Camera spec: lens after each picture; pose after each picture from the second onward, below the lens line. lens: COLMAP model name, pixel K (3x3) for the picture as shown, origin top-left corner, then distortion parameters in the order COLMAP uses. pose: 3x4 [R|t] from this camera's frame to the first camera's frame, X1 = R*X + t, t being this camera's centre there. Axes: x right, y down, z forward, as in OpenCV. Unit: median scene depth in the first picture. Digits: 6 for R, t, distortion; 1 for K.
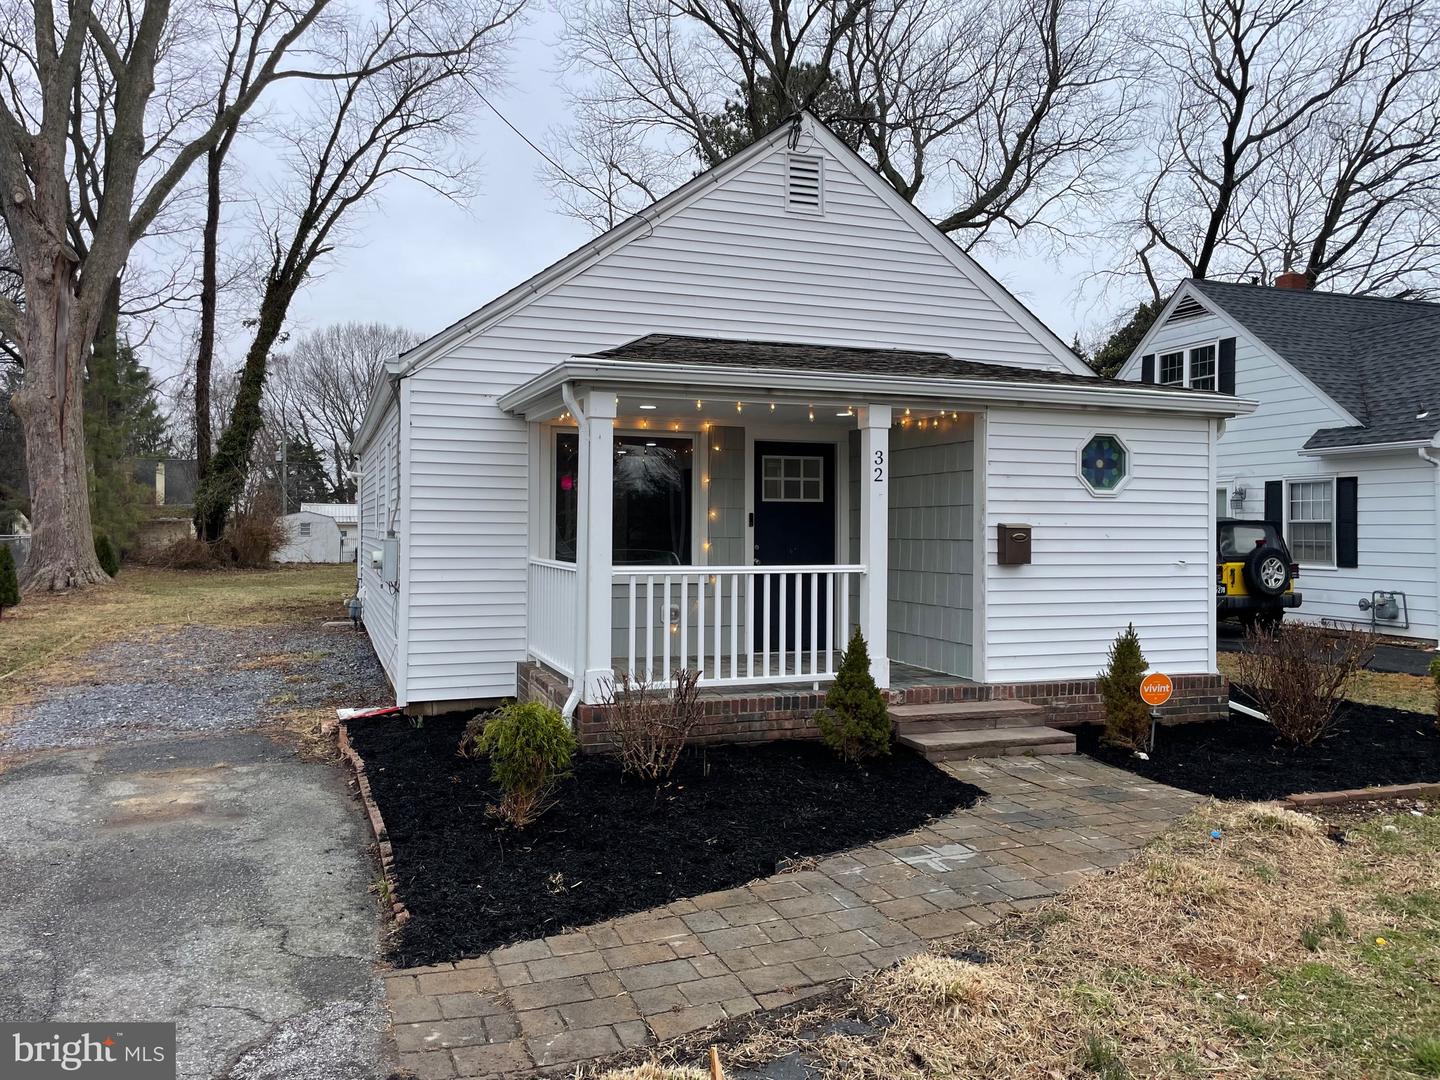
lens RADIAL K [[1097.3, 0, 725.1], [0, 1097.3, 528.4], [0, 0, 1]] dist [0.101989, -0.144235]
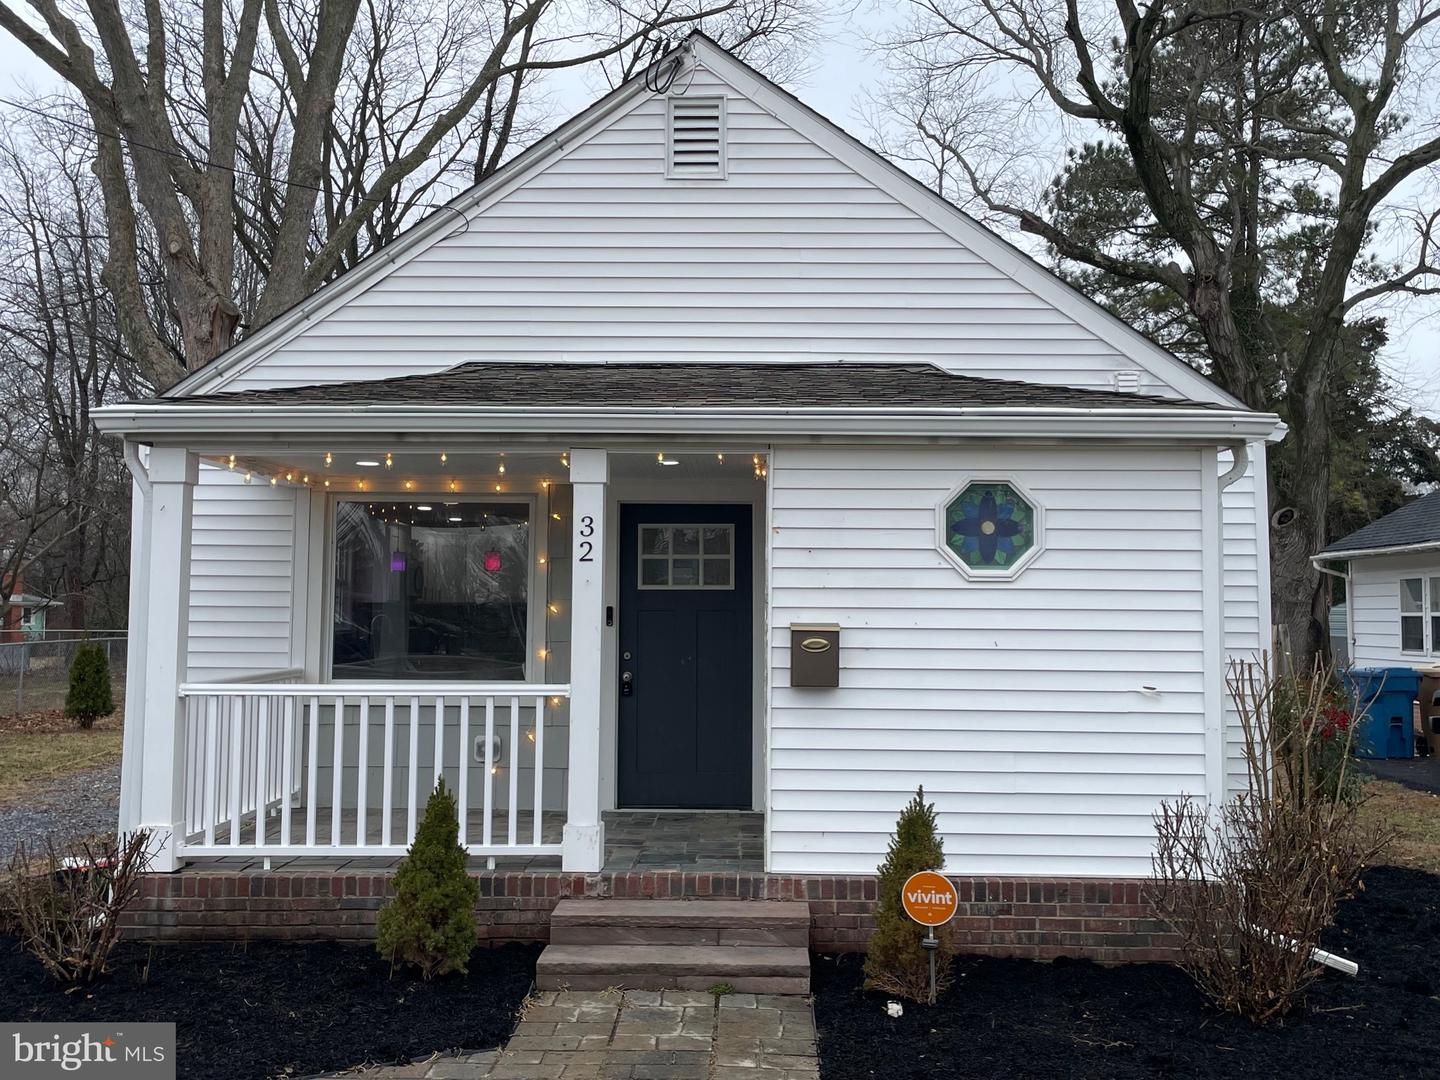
lens RADIAL K [[1497.9, 0, 721.7], [0, 1497.9, 530.4], [0, 0, 1]] dist [0.119884, -0.222501]
pose [[0.929264, -0.021380, -0.368797, 0.514035], [-0.000949, 0.998182, -0.060259, -0.005713], [0.369415, 0.056347, 0.927555, 0.157071]]
